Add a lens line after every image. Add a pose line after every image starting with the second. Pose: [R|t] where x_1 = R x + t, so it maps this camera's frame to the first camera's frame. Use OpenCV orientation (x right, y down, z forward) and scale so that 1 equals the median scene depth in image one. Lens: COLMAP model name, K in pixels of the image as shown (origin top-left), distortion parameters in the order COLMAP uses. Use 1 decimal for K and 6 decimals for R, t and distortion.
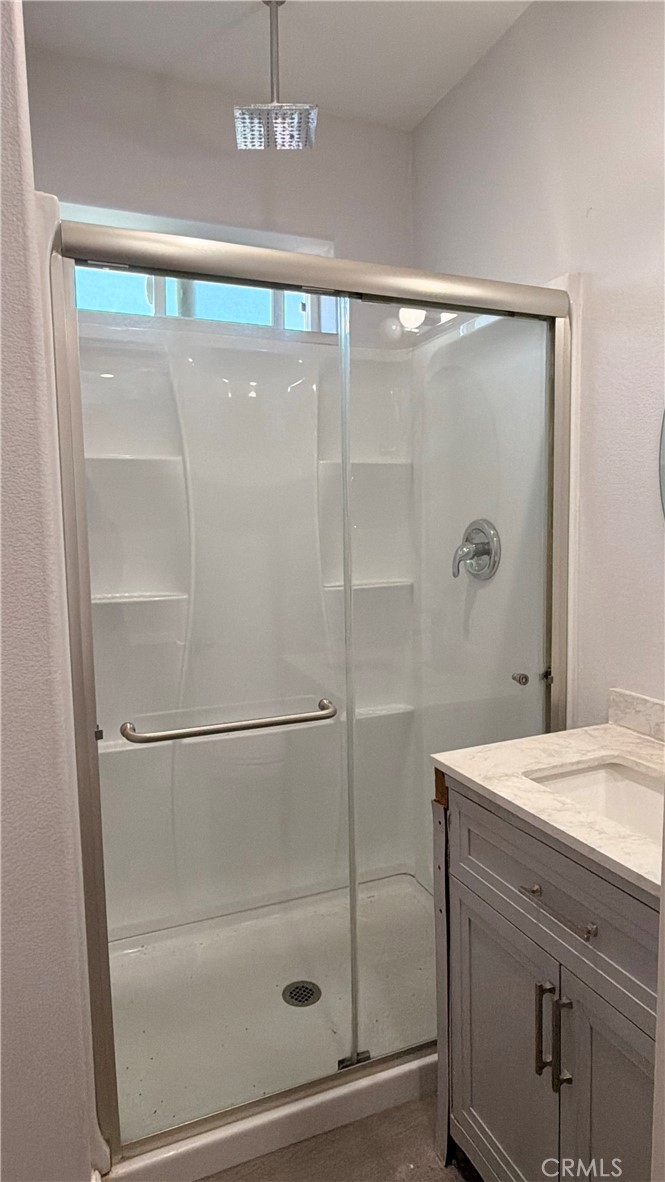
lens RADIAL K [[700.2, 0, 332.5], [0, 700.2, 591.0], [0, 0, 1]] dist [0.004452, 0.000908]
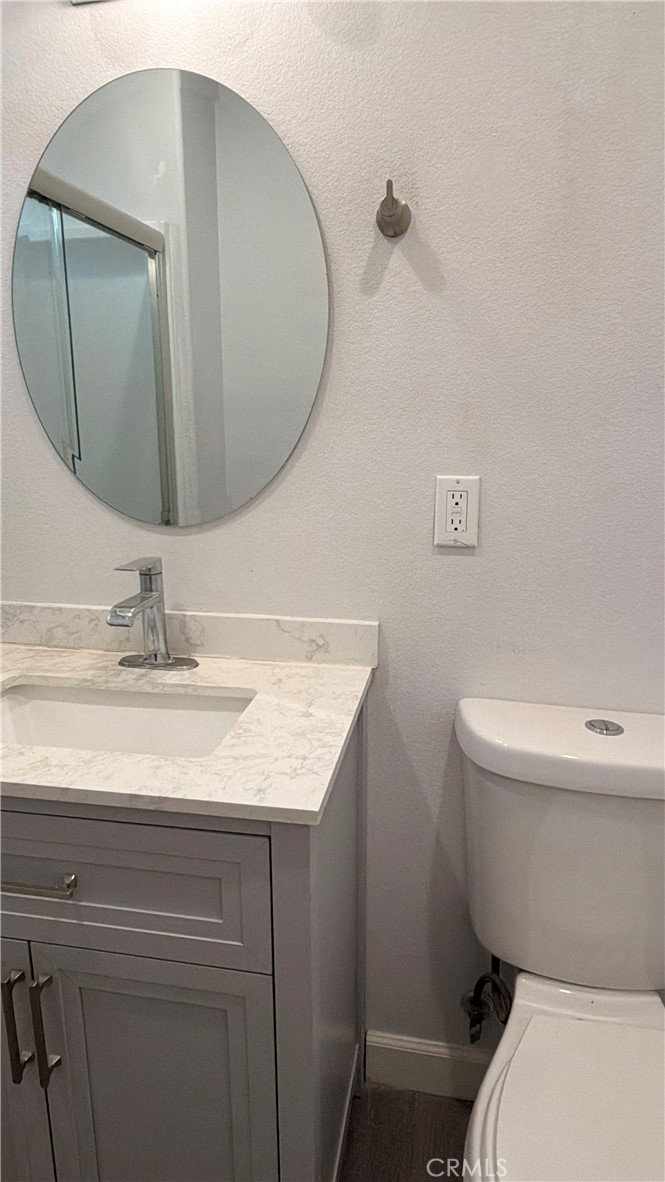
lens RADIAL K [[700.2, 0, 332.5], [0, 700.2, 591.0], [0, 0, 1]] dist [0.004452, 0.000908]
pose [[0.555148, -0.167470, 0.814717, -0.054793], [0.069300, 0.985427, 0.155340, 0.030551], [-0.828859, -0.029777, 0.558664, 0.226021]]
